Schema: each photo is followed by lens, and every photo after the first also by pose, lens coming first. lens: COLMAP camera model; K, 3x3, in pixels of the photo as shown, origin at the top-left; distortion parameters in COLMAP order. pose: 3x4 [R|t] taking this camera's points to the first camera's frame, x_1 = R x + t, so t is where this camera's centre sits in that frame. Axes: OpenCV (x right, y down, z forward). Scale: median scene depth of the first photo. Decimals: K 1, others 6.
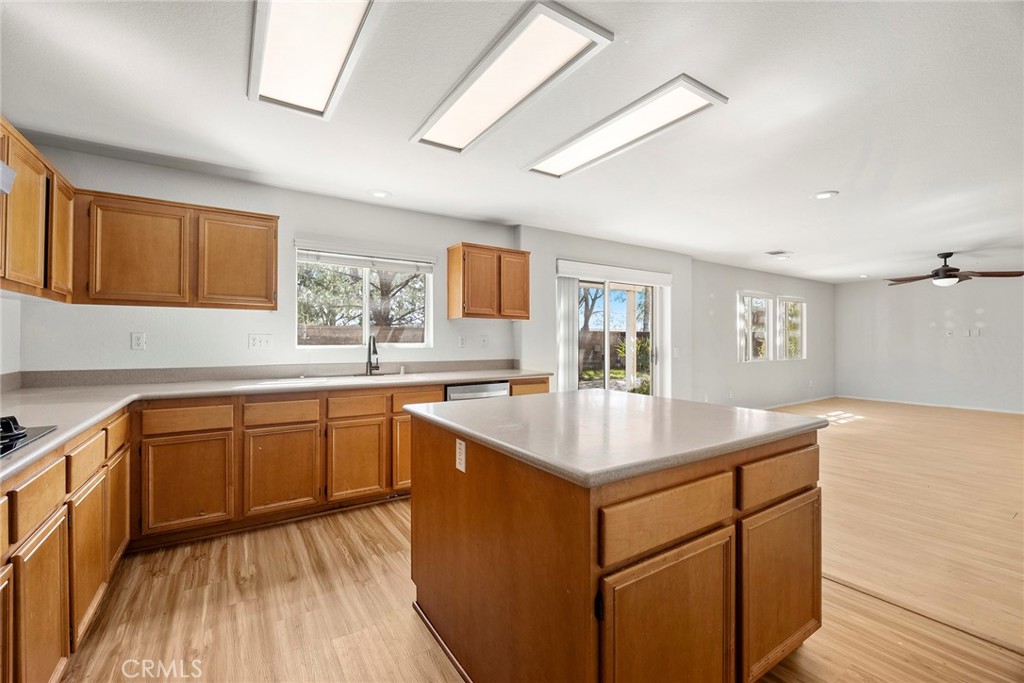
lens RADIAL K [[432.6, 0, 511.1], [0, 432.6, 341.1], [0, 0, 1]] dist [-0.004114, -0.000260]
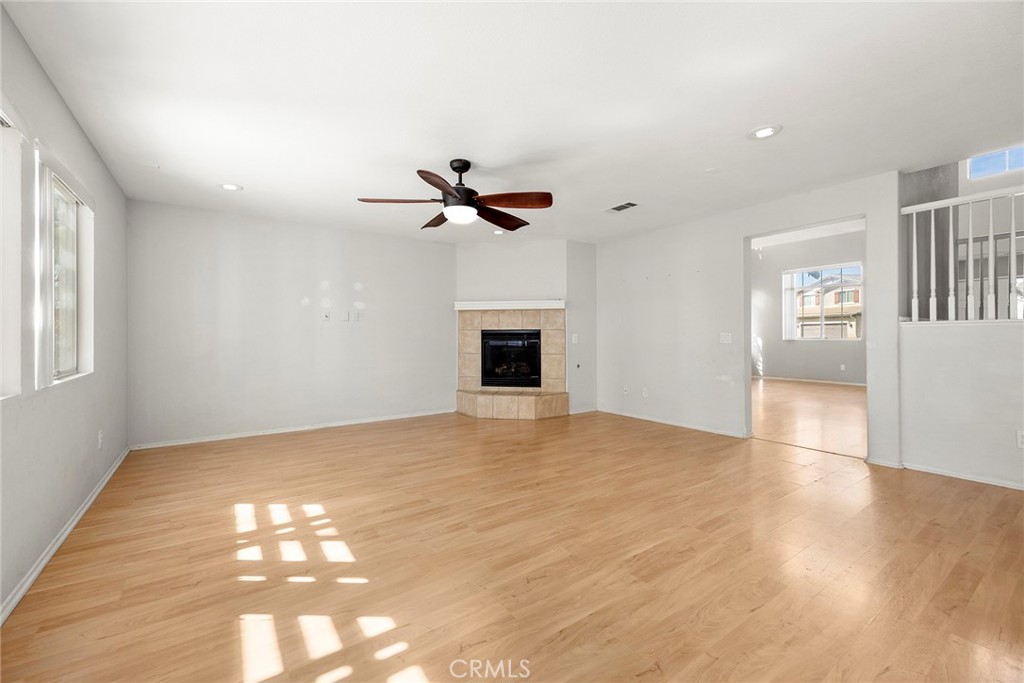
lens RADIAL K [[417.3, 0, 510.7], [0, 417.3, 338.2], [0, 0, 1]] dist [0.002362, 0.000438]
pose [[-0.023552, -0.000860, 0.999722, 0.216796], [-0.000658, 0.999999, 0.000845, 0.009880], [-0.999722, -0.000637, -0.023552, 0.437498]]
